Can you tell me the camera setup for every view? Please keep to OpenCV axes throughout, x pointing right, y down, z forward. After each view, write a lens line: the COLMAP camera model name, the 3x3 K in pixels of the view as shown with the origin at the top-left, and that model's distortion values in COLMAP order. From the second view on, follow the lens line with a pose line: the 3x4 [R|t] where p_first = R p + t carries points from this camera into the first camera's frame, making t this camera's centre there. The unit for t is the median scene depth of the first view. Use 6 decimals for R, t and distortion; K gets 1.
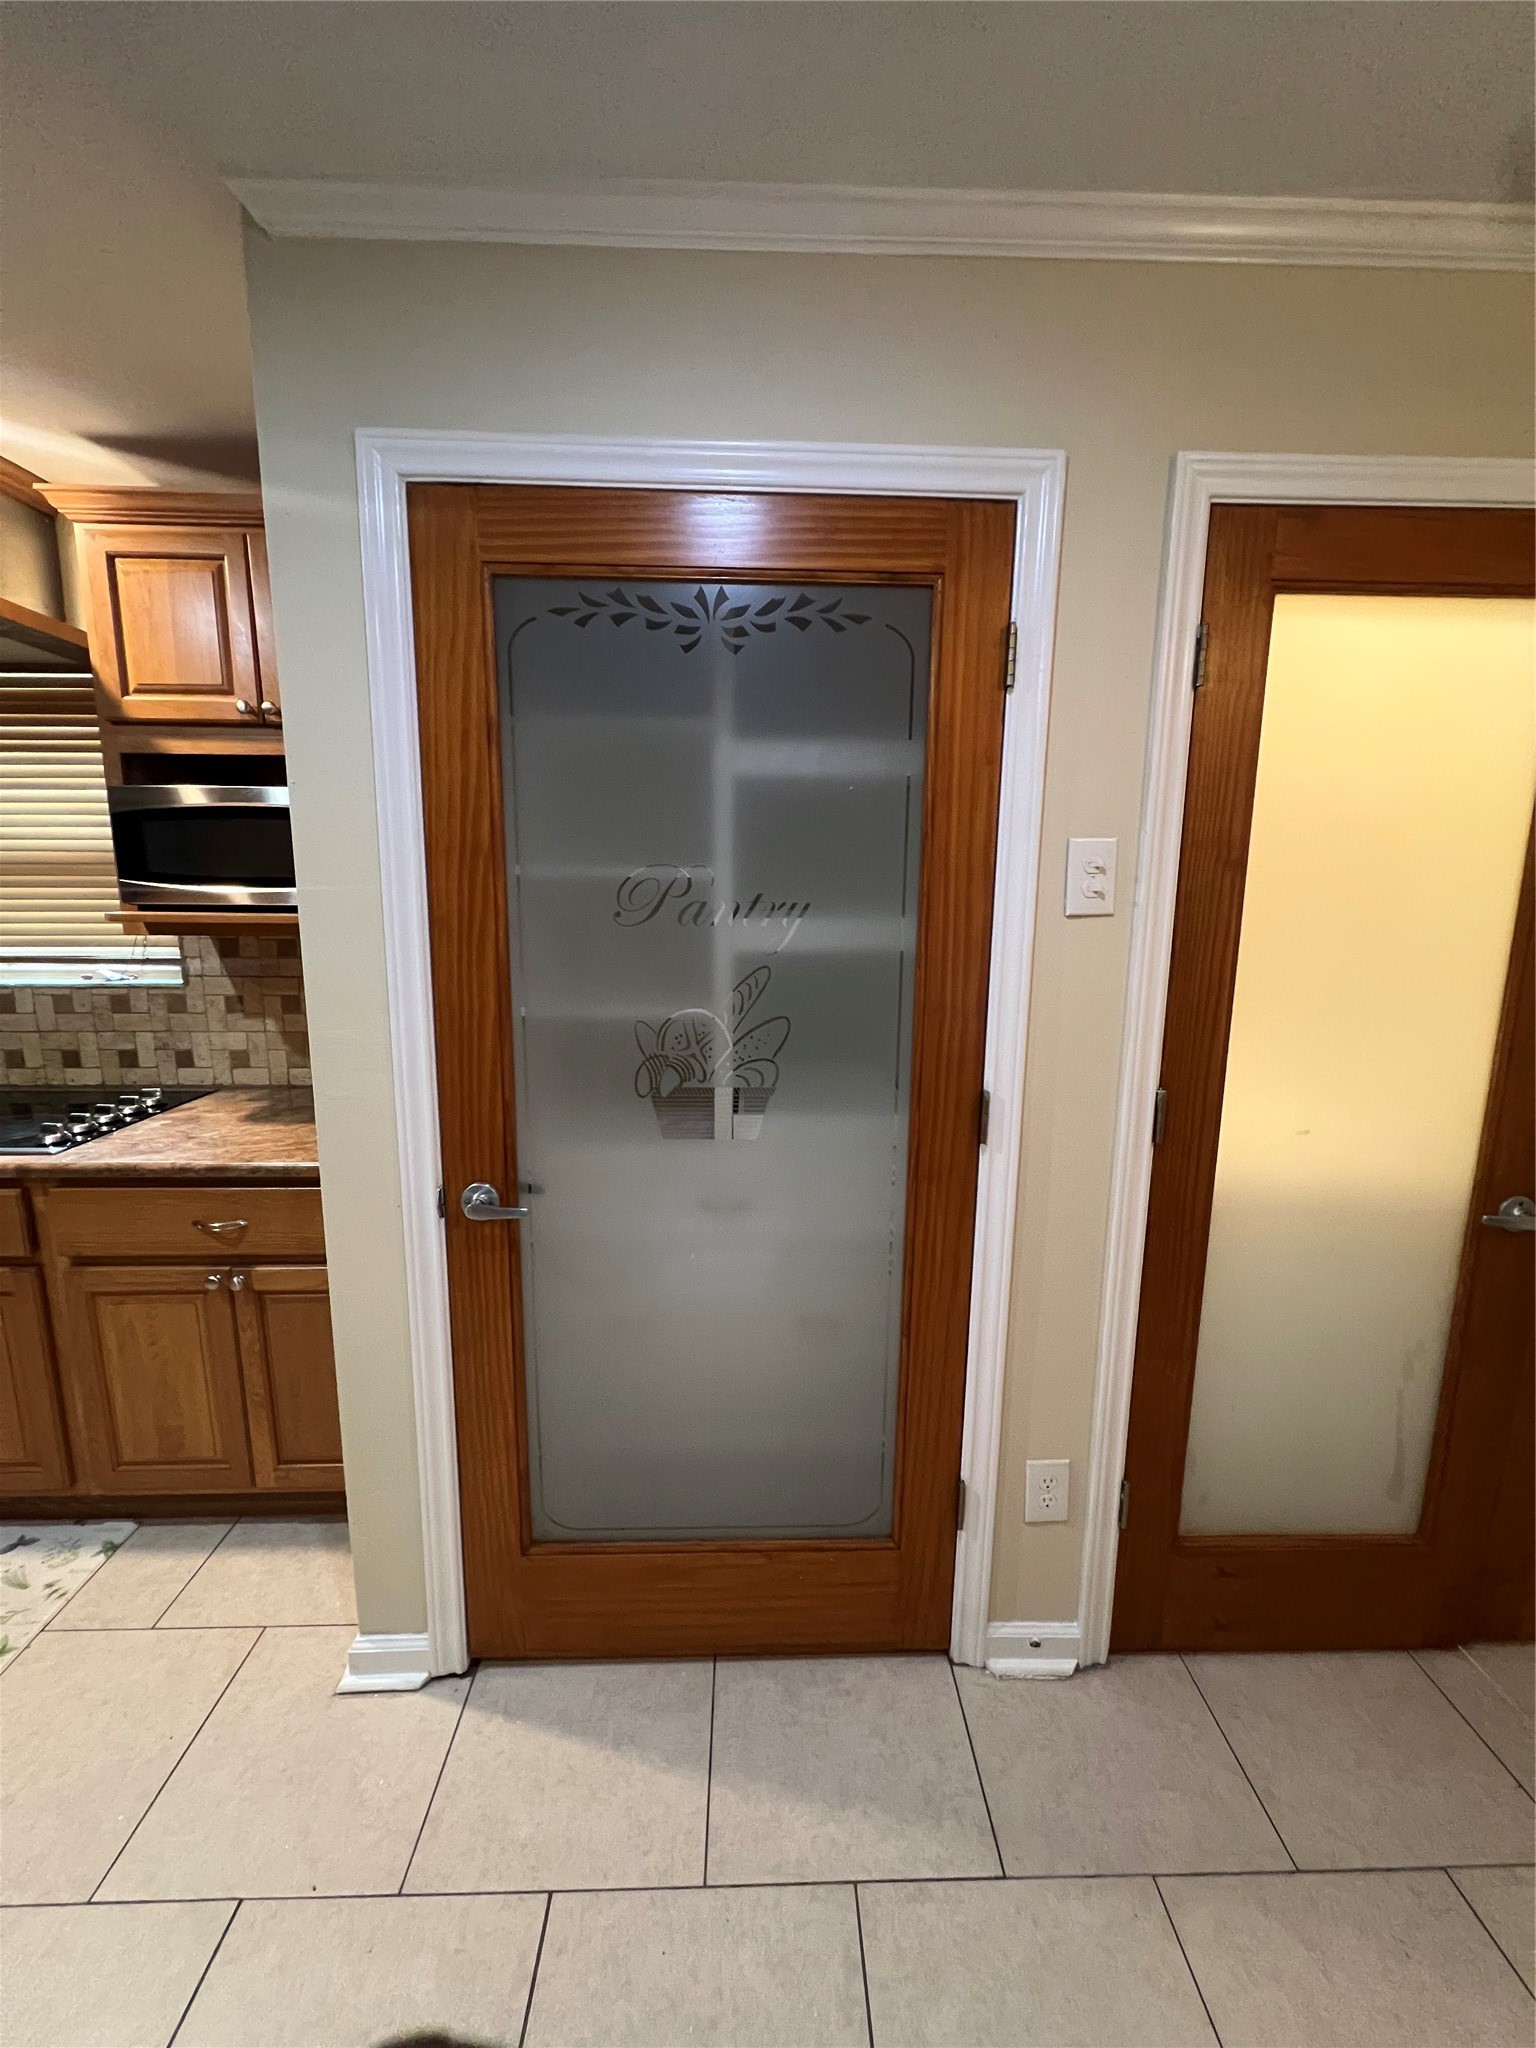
lens RADIAL K [[821.0, 0, 765.8], [0, 821.0, 1018.2], [0, 0, 1]] dist [0.002155, 0.000585]
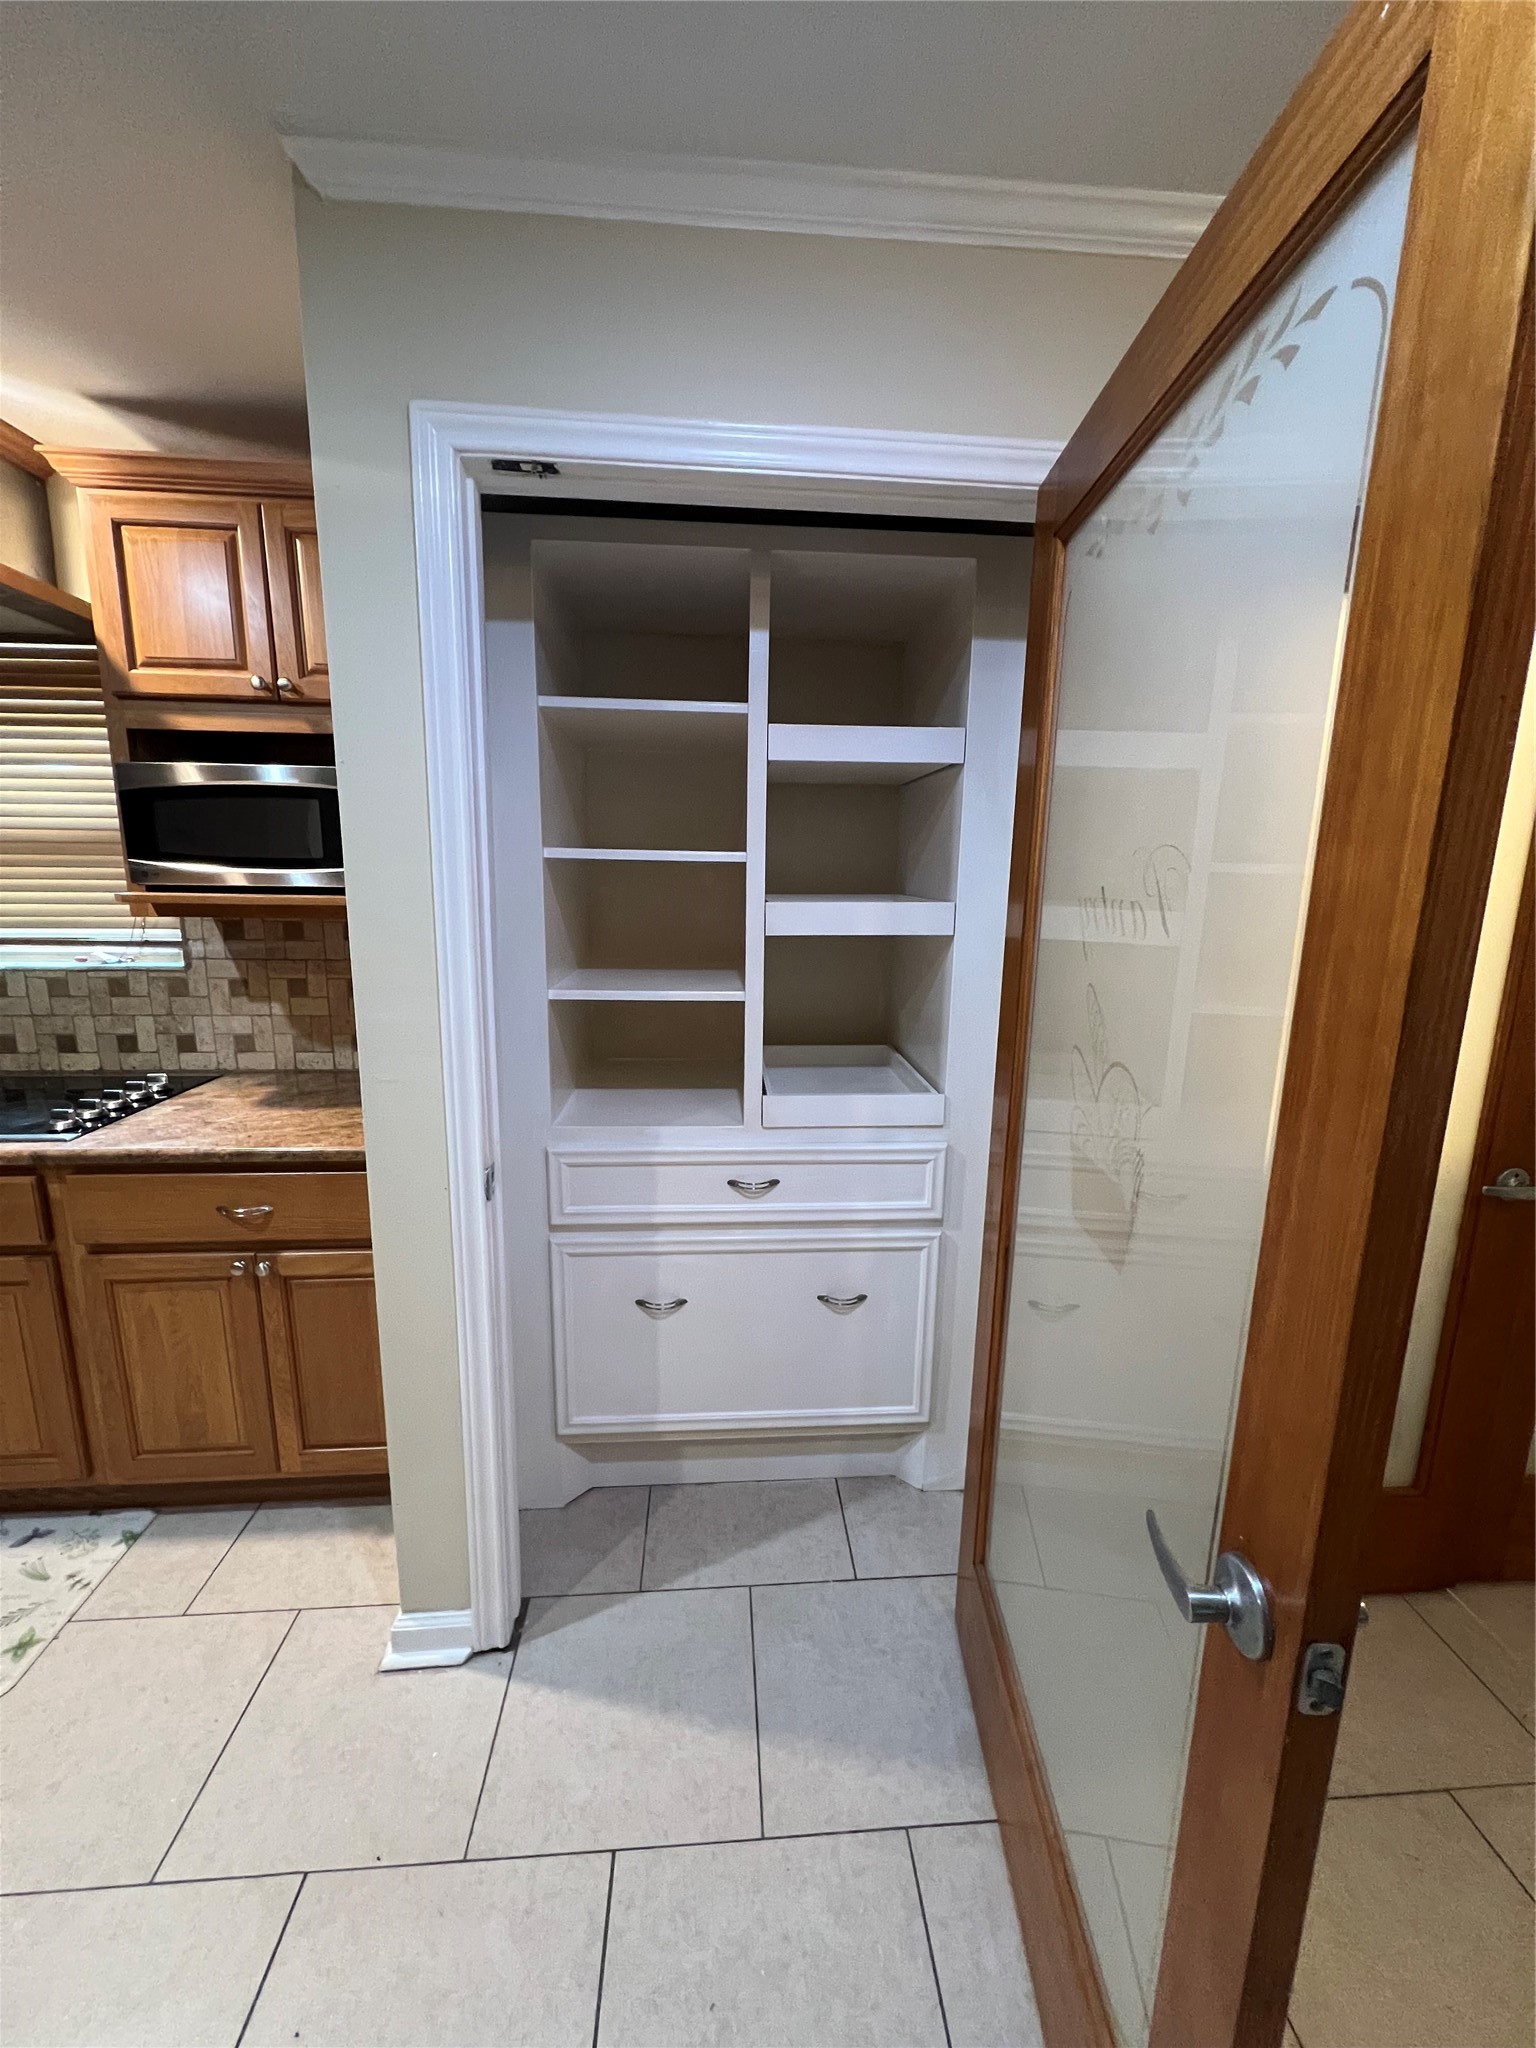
lens RADIAL K [[821.0, 0, 756.2], [0, 821.0, 1016.6], [0, 0, 1]] dist [0.002155, 0.000585]
pose [[0.998981, -0.002383, 0.045069, -0.106255], [0.001478, 0.999796, 0.020120, -0.001213], [-0.045108, -0.020033, 0.998781, -0.011457]]
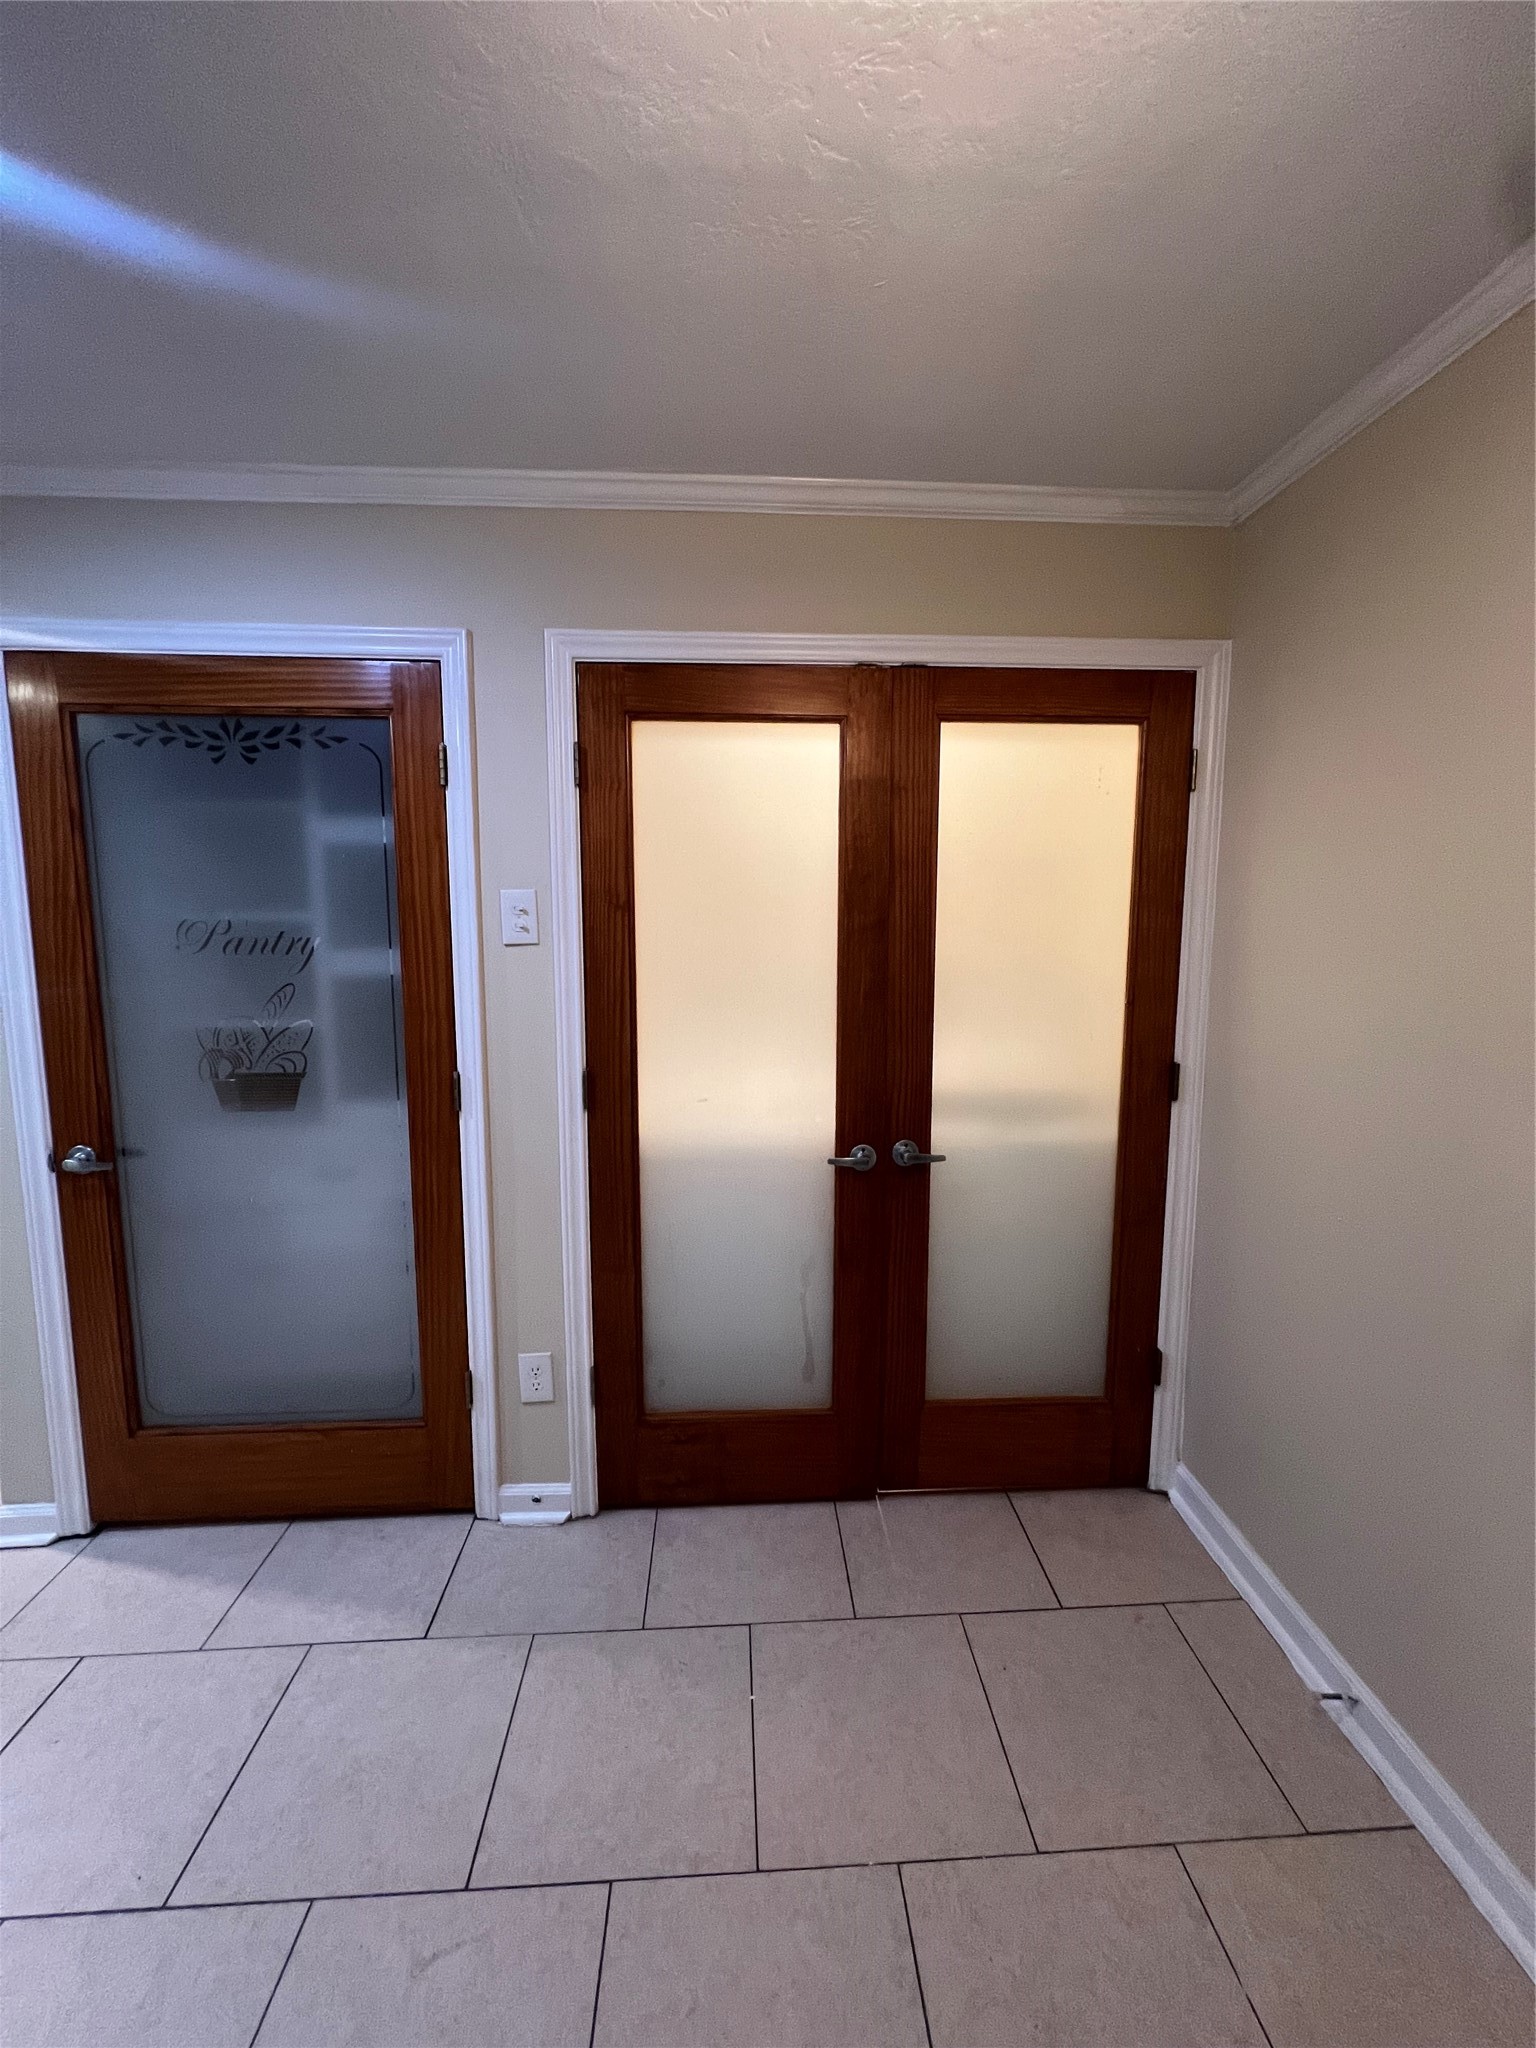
lens RADIAL K [[821.0, 0, 761.3], [0, 821.0, 1016.0], [0, 0, 1]] dist [0.002155, 0.000585]
pose [[0.999673, -0.013543, 0.021690, 0.697956], [0.014530, 0.998835, -0.046011, 0.060963], [-0.021042, 0.046311, 0.998705, -0.362458]]
